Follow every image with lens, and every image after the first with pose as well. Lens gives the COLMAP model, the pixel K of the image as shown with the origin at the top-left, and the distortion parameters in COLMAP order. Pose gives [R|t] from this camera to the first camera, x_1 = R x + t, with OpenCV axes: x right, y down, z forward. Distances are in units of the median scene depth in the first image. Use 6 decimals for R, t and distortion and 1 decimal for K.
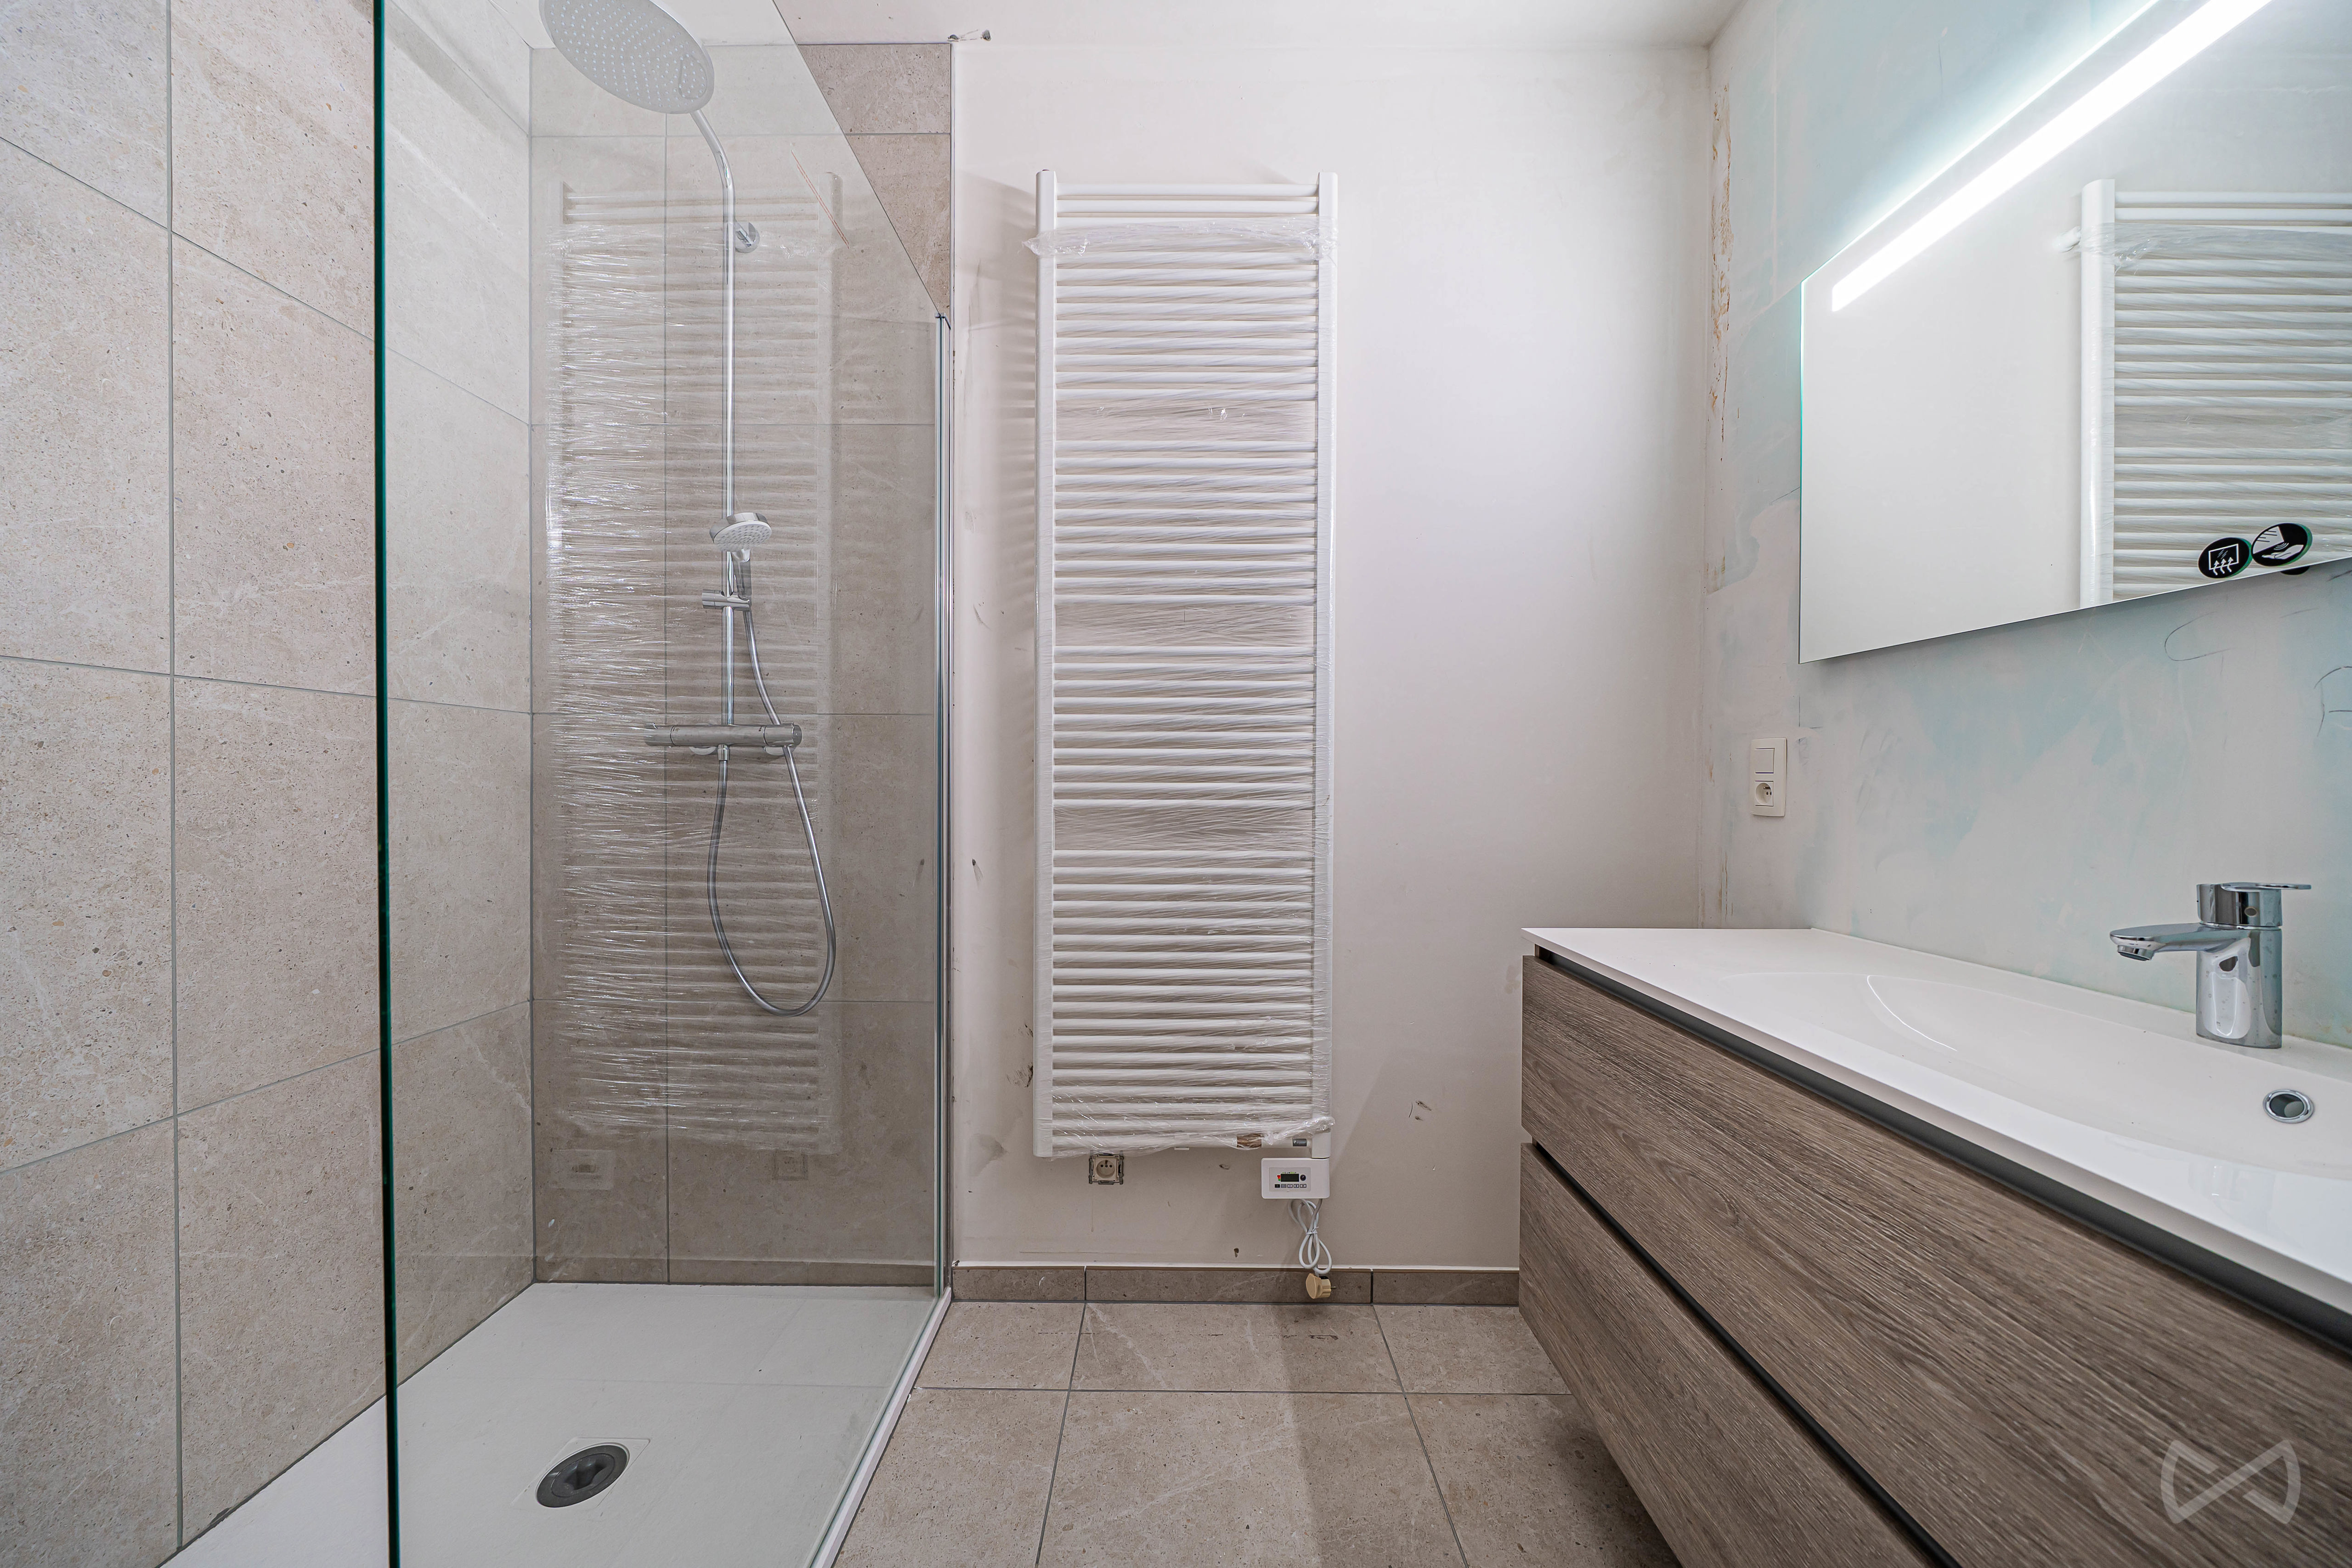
lens RADIAL K [[810.8, 0, 1176.0], [0, 810.8, 784.0], [0, 0, 1]] dist [-0.005450, 0.000005]
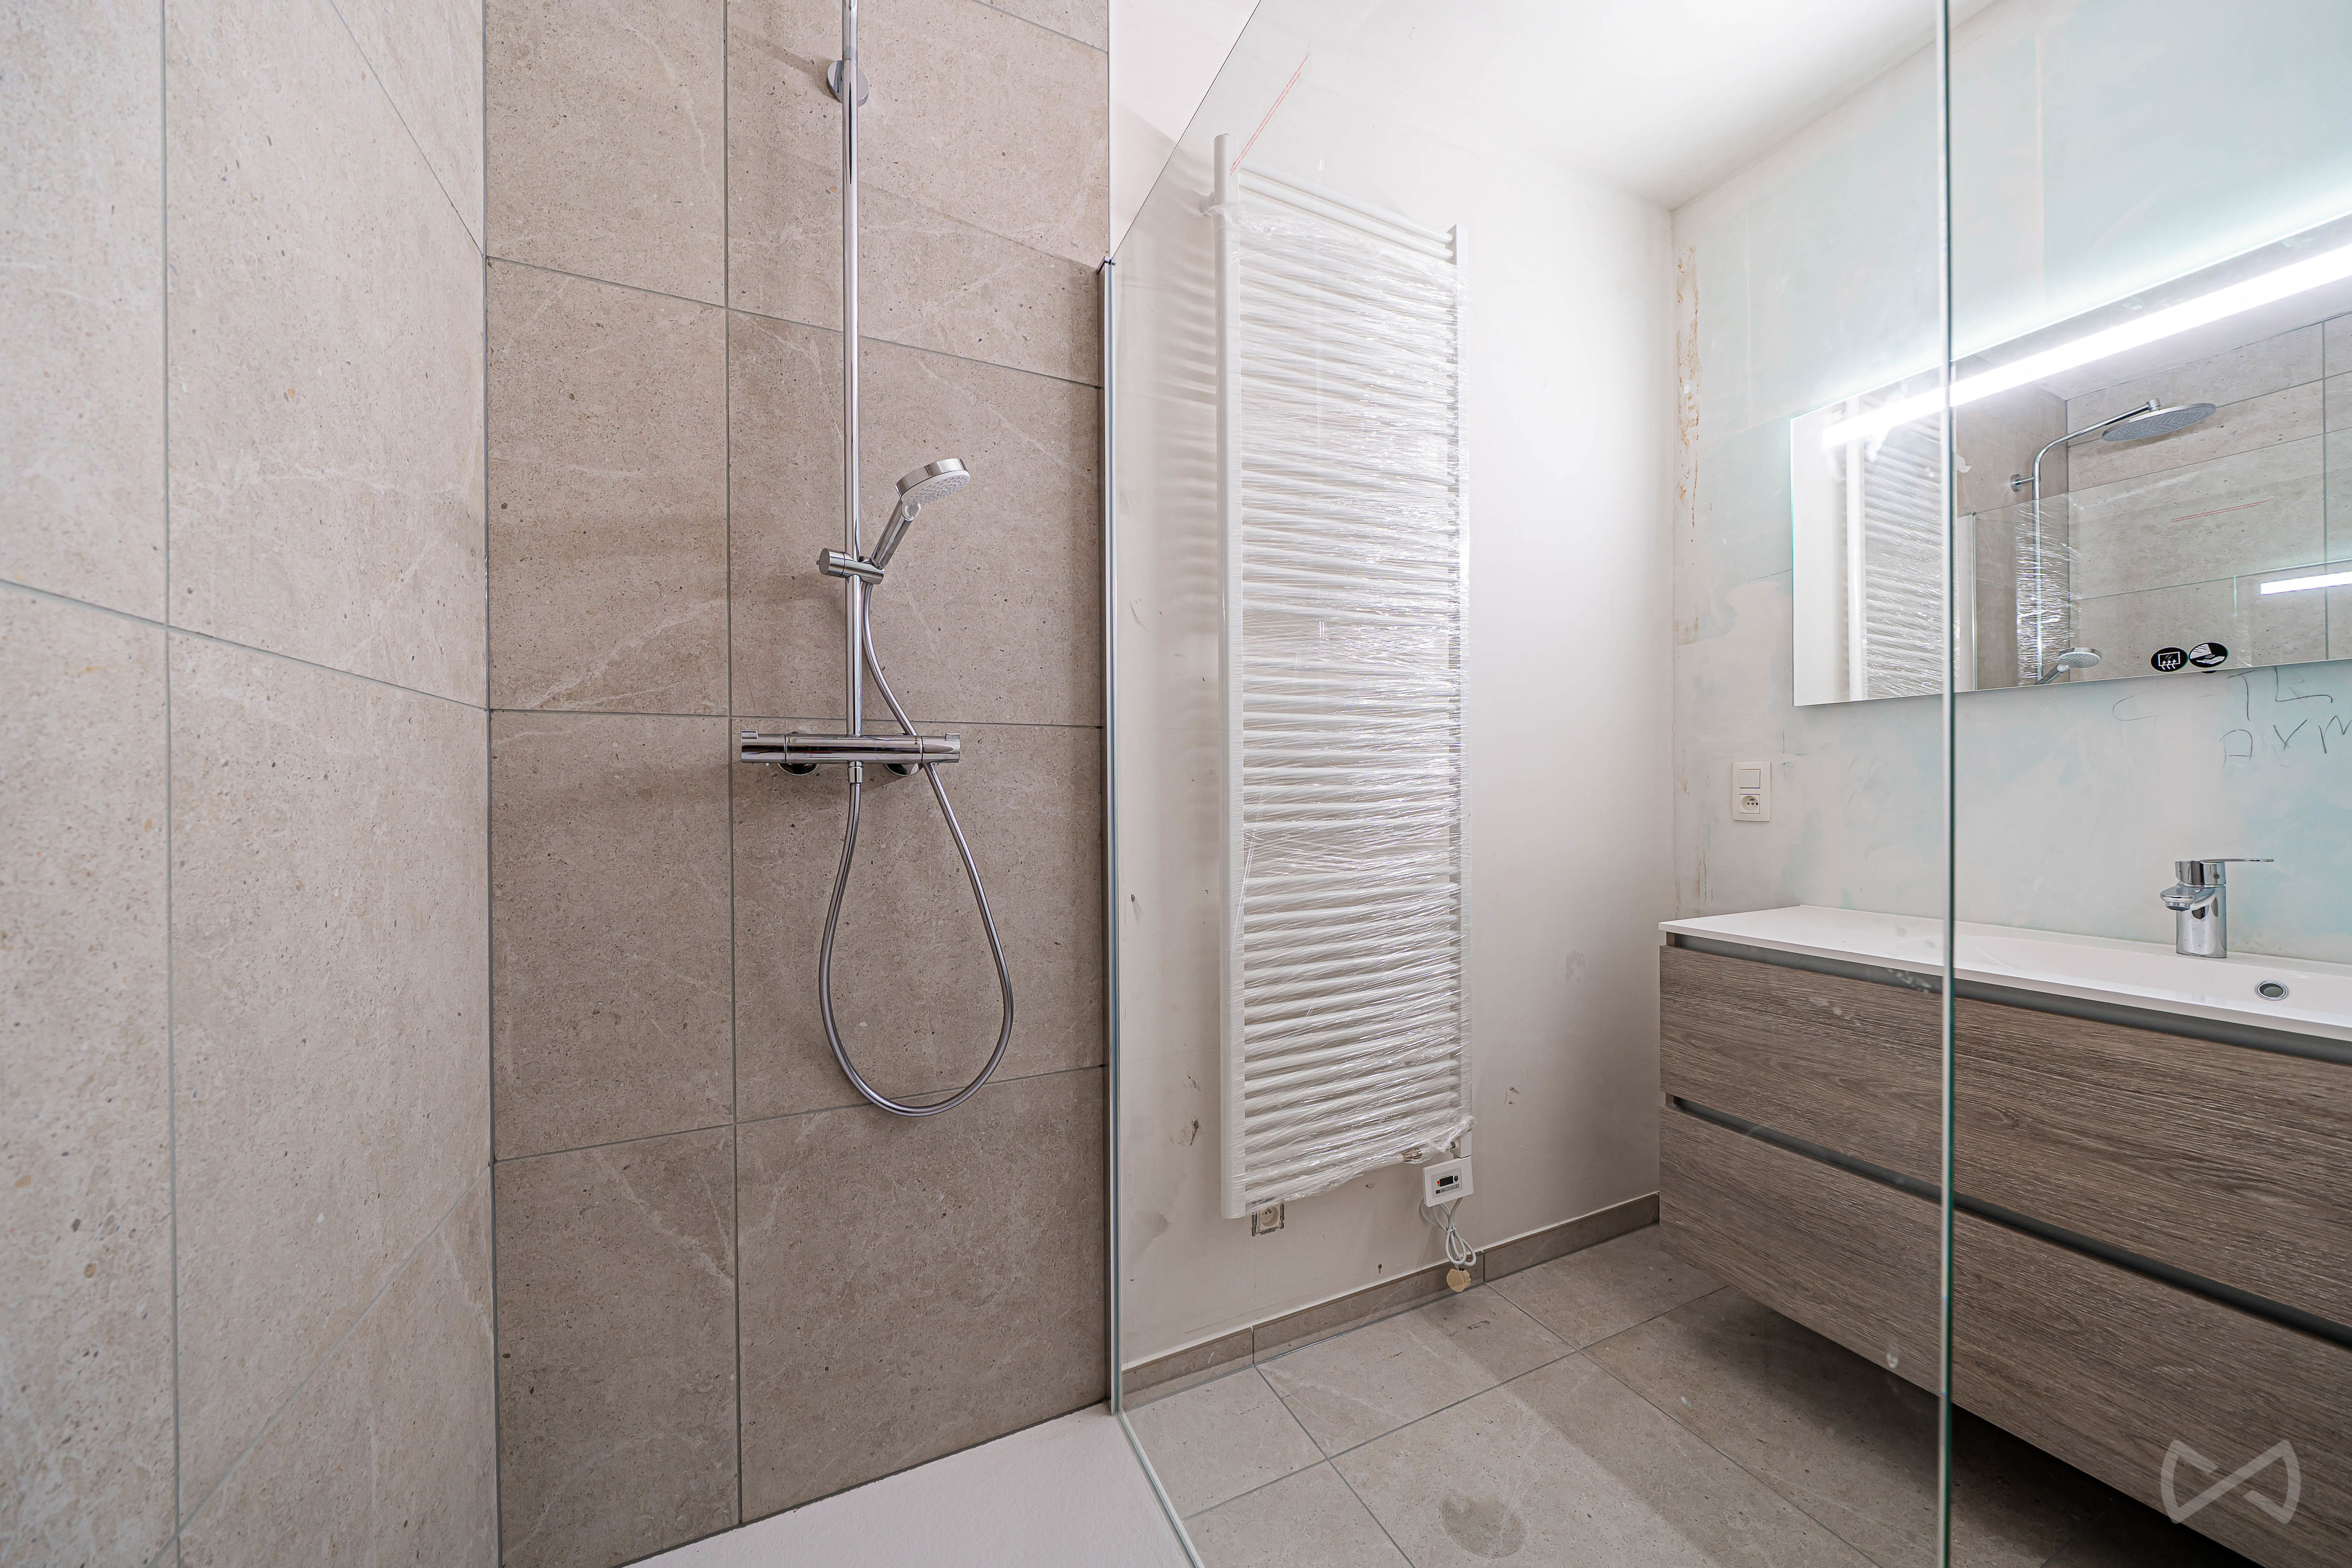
lens RADIAL K [[820.9, 0, 1176.0], [0, 820.9, 784.0], [0, 0, 1]] dist [-0.006779, 0.000595]
pose [[0.900484, -0.007187, 0.434831, -0.728292], [0.010569, 0.999930, -0.005359, -0.024343], [-0.434762, 0.009421, 0.900496, 0.232647]]
